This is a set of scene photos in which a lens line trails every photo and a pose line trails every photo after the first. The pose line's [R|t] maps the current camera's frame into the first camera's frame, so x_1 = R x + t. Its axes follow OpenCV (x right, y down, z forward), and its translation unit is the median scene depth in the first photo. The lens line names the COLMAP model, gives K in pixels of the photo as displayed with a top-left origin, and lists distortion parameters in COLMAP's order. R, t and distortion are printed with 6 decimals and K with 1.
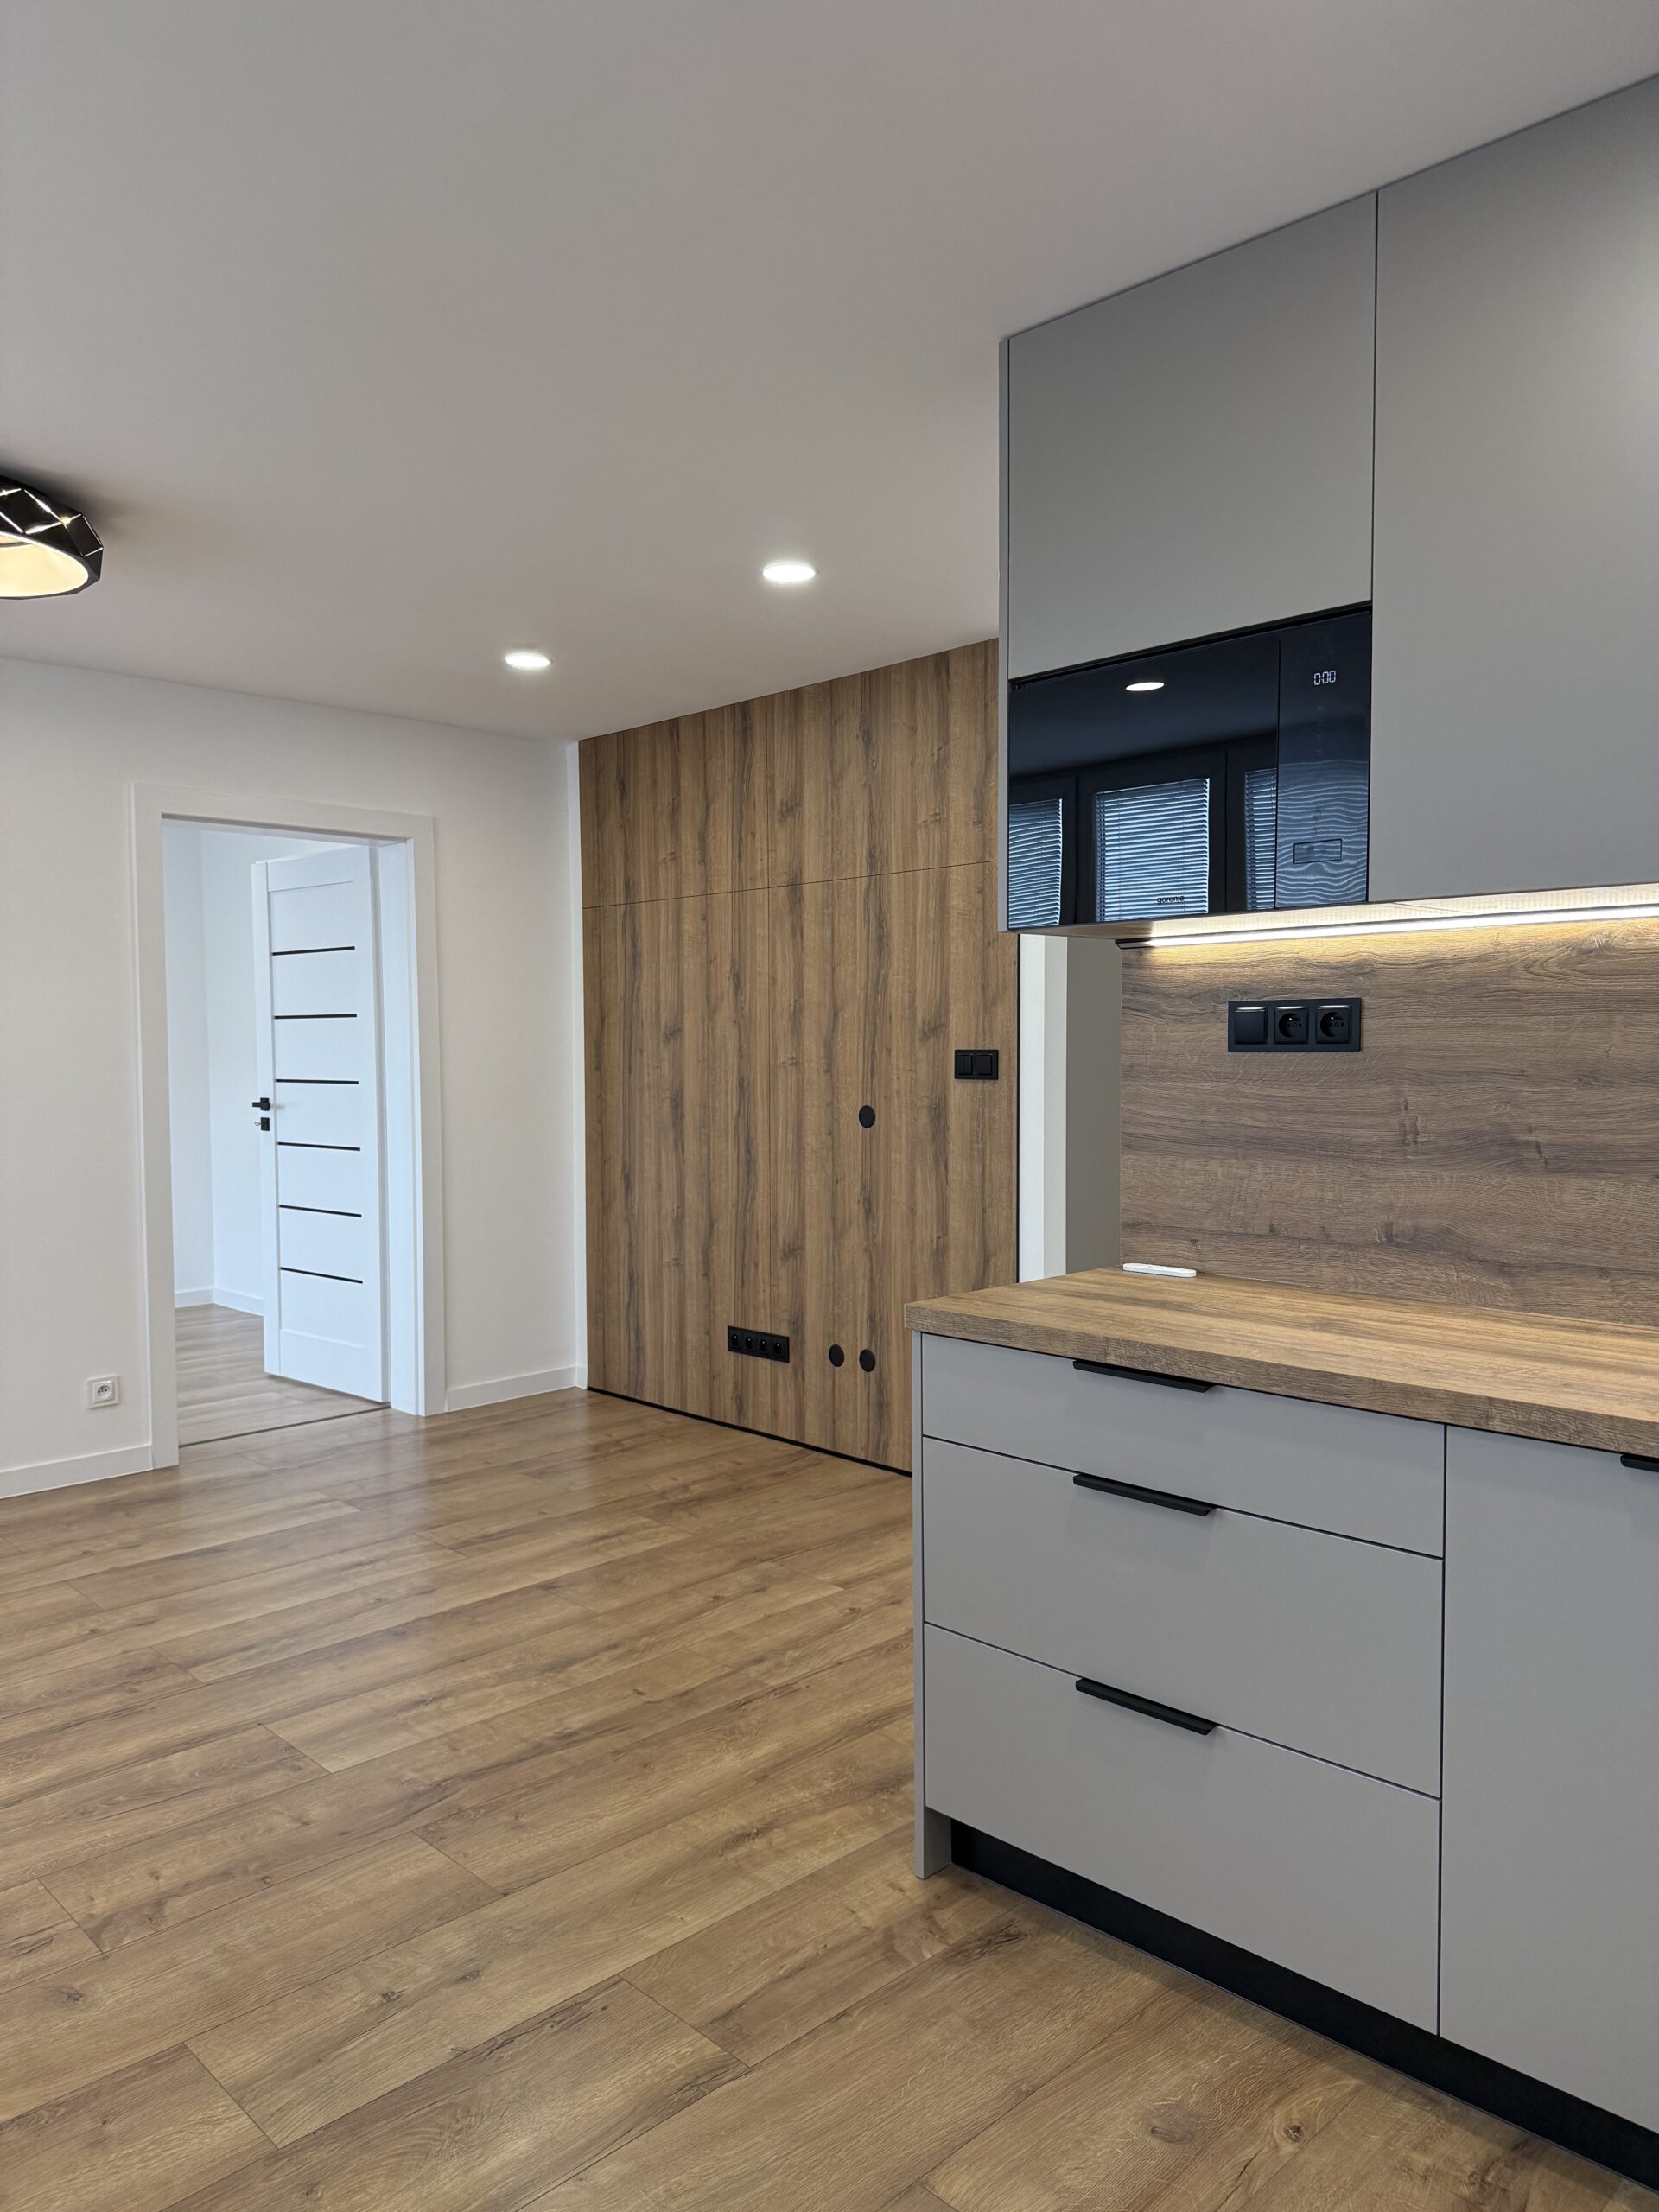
lens RADIAL K [[1548.8, 0, 812.0], [0, 1548.8, 1099.5], [0, 0, 1]] dist [0.052853, -0.063976]
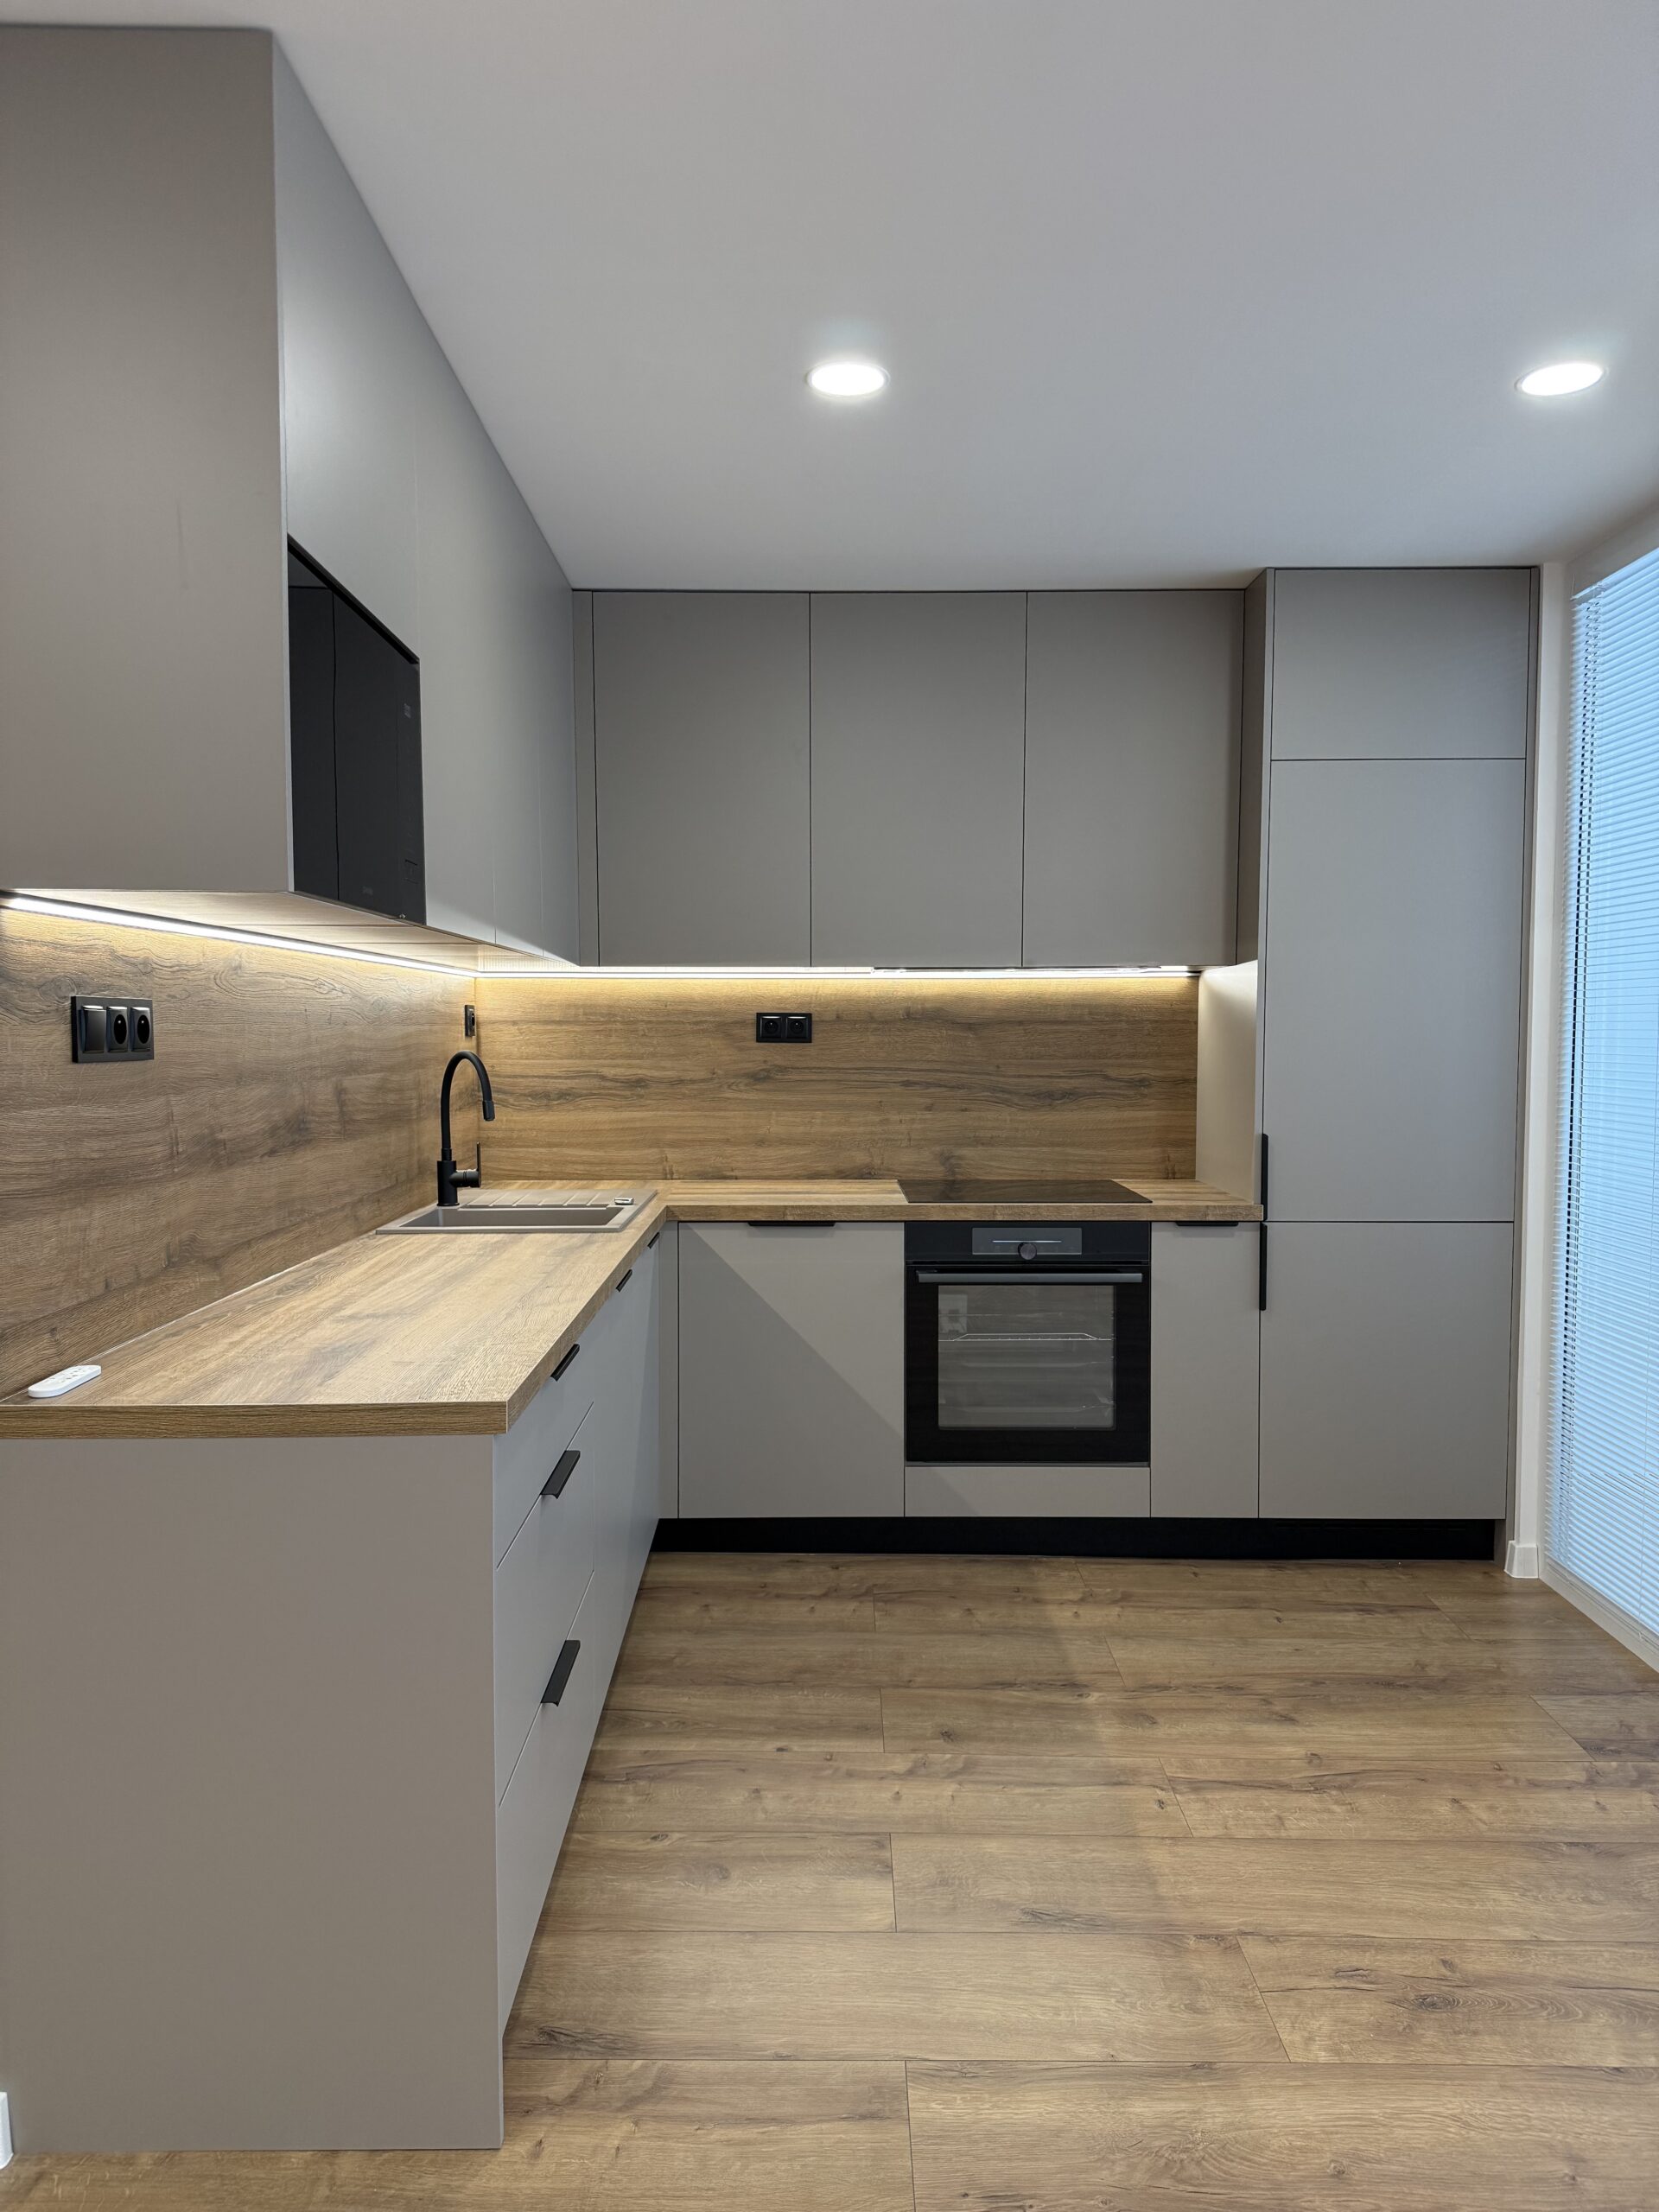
lens RADIAL K [[1548.8, 0, 840.9], [0, 1548.8, 1113.2], [0, 0, 1]] dist [0.052853, -0.063976]
pose [[-0.720605, -0.031250, 0.692642, -0.508308], [0.030514, 0.996586, 0.076709, -0.052139], [-0.692674, 0.076412, -0.717191, 1.255350]]
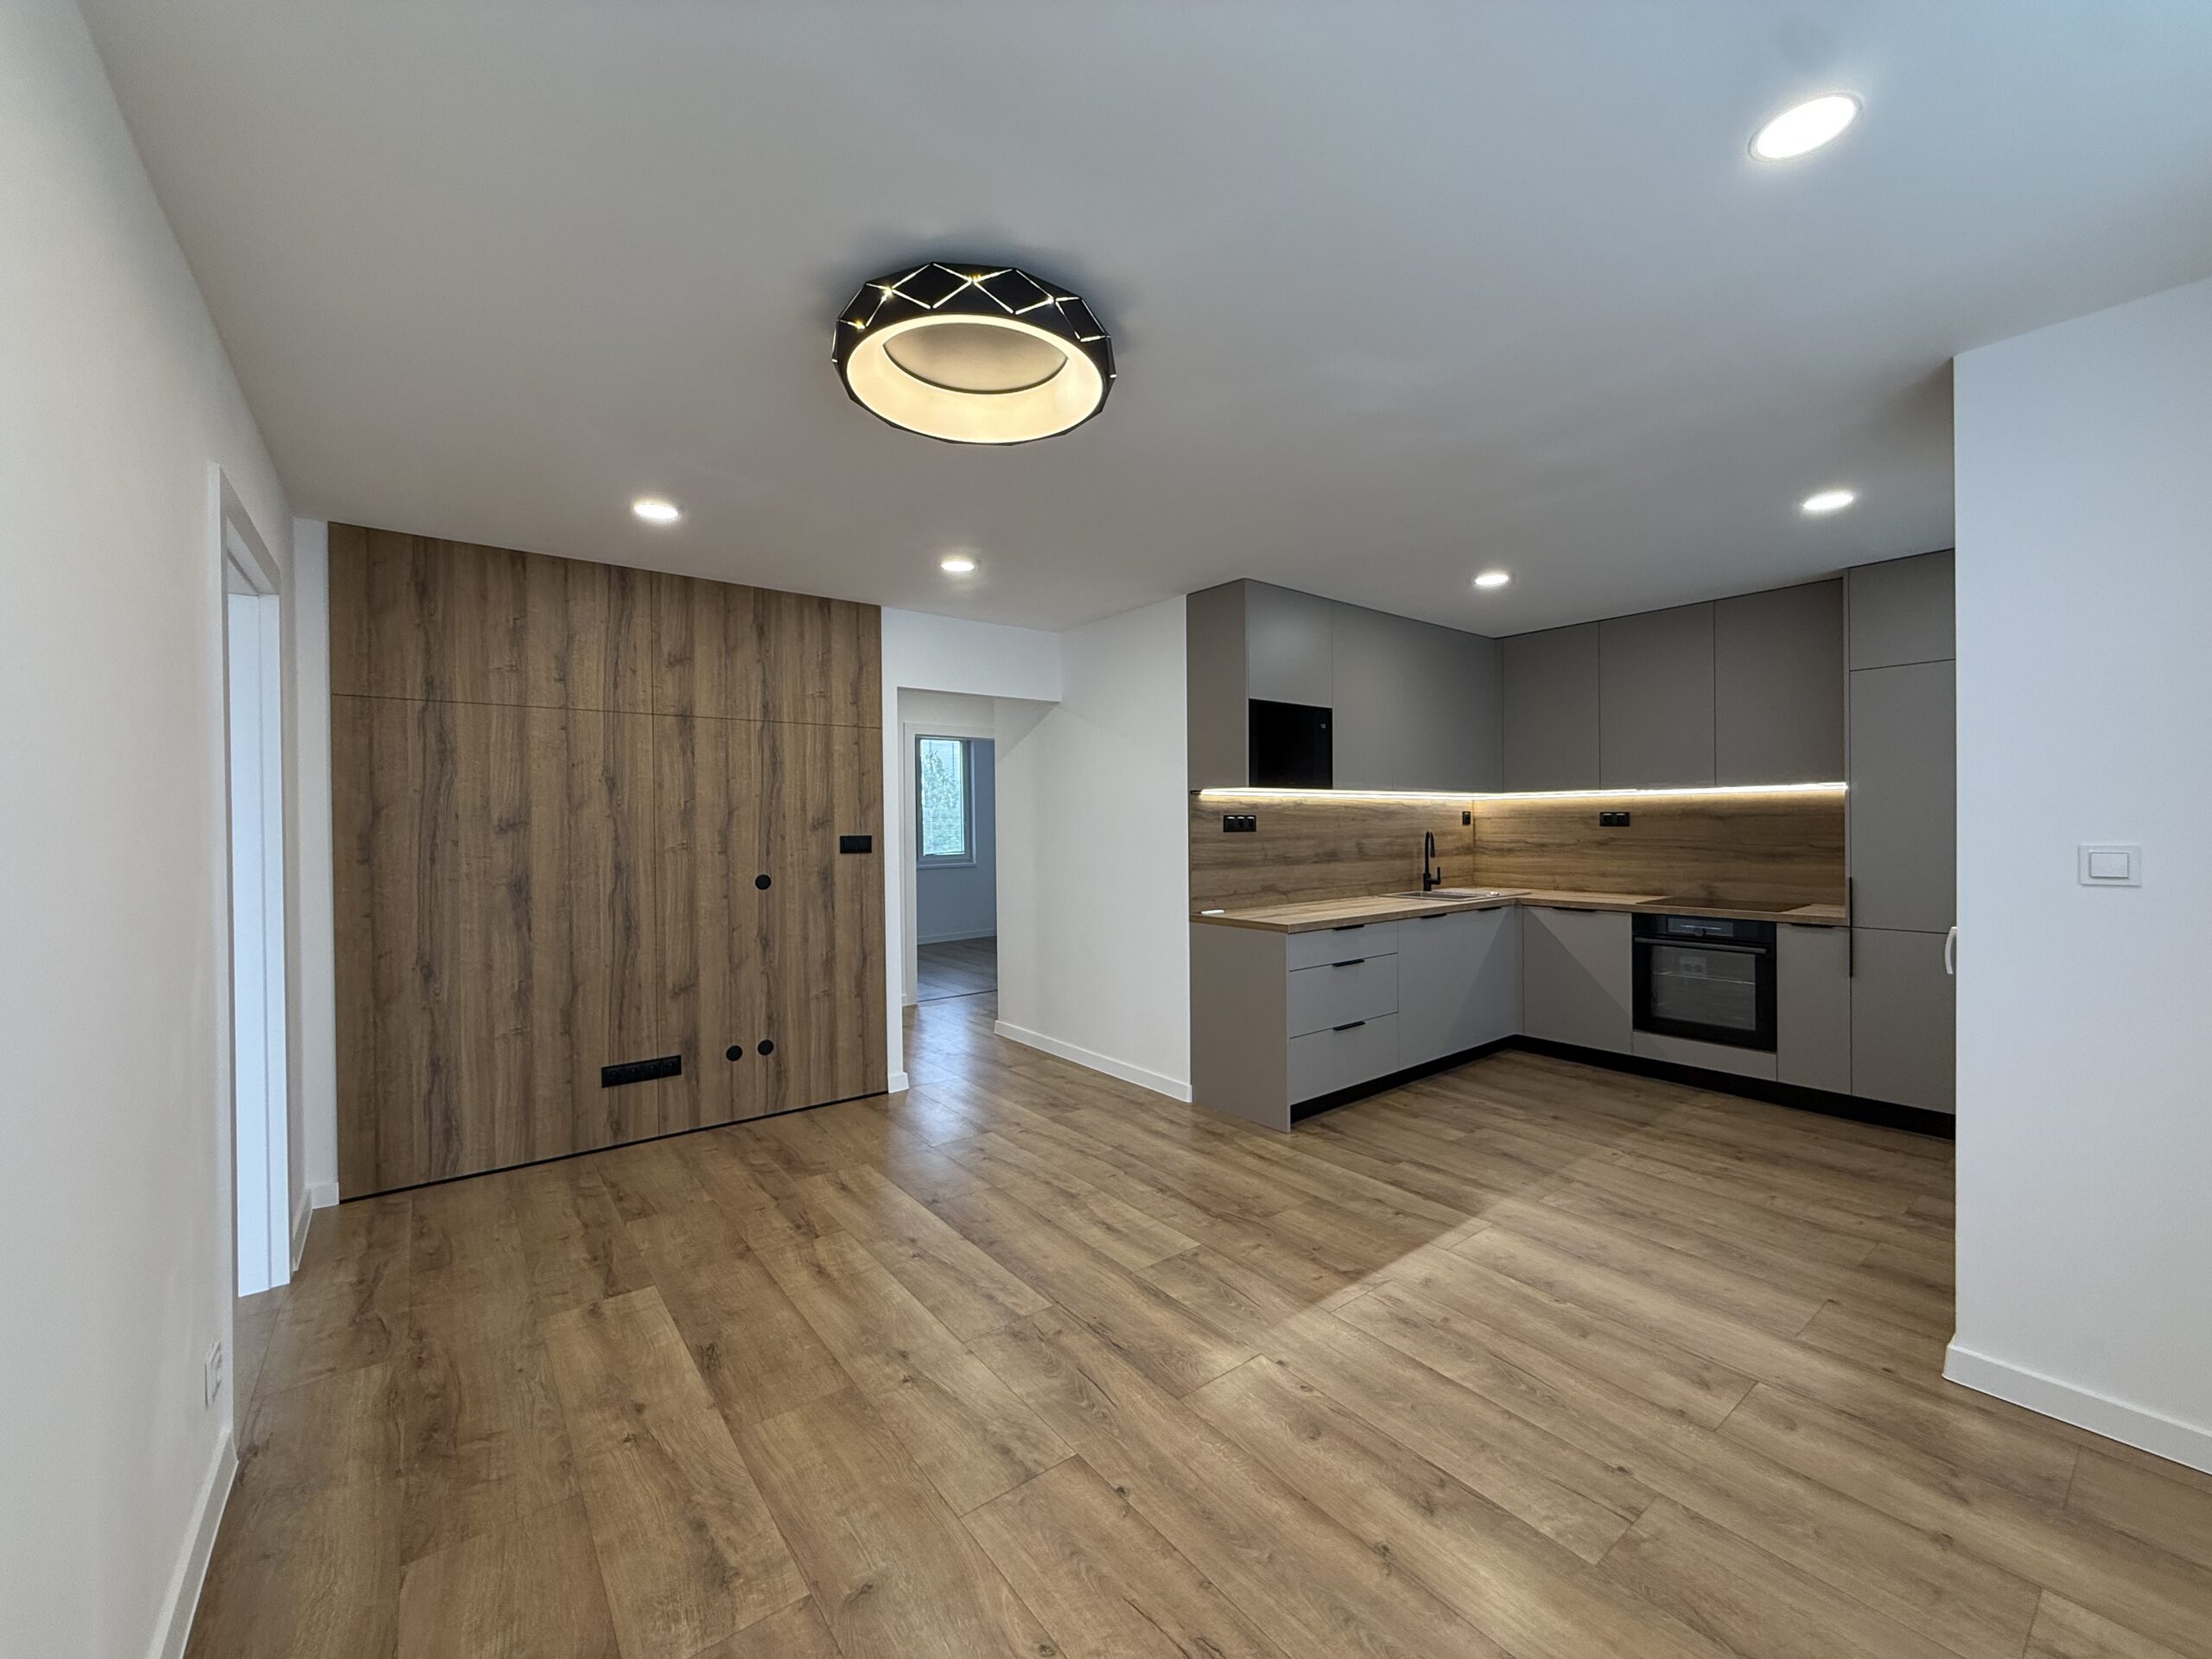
lens RADIAL K [[883.3, 0, 1108.6], [0, 883.3, 832.7], [0, 0, 1]] dist [-0.000177, -0.000019]
pose [[0.106879, -0.001168, 0.994271, -1.350977], [0.044618, 0.998998, -0.003623, -0.032580], [-0.993270, 0.044750, 0.106824, 1.013002]]
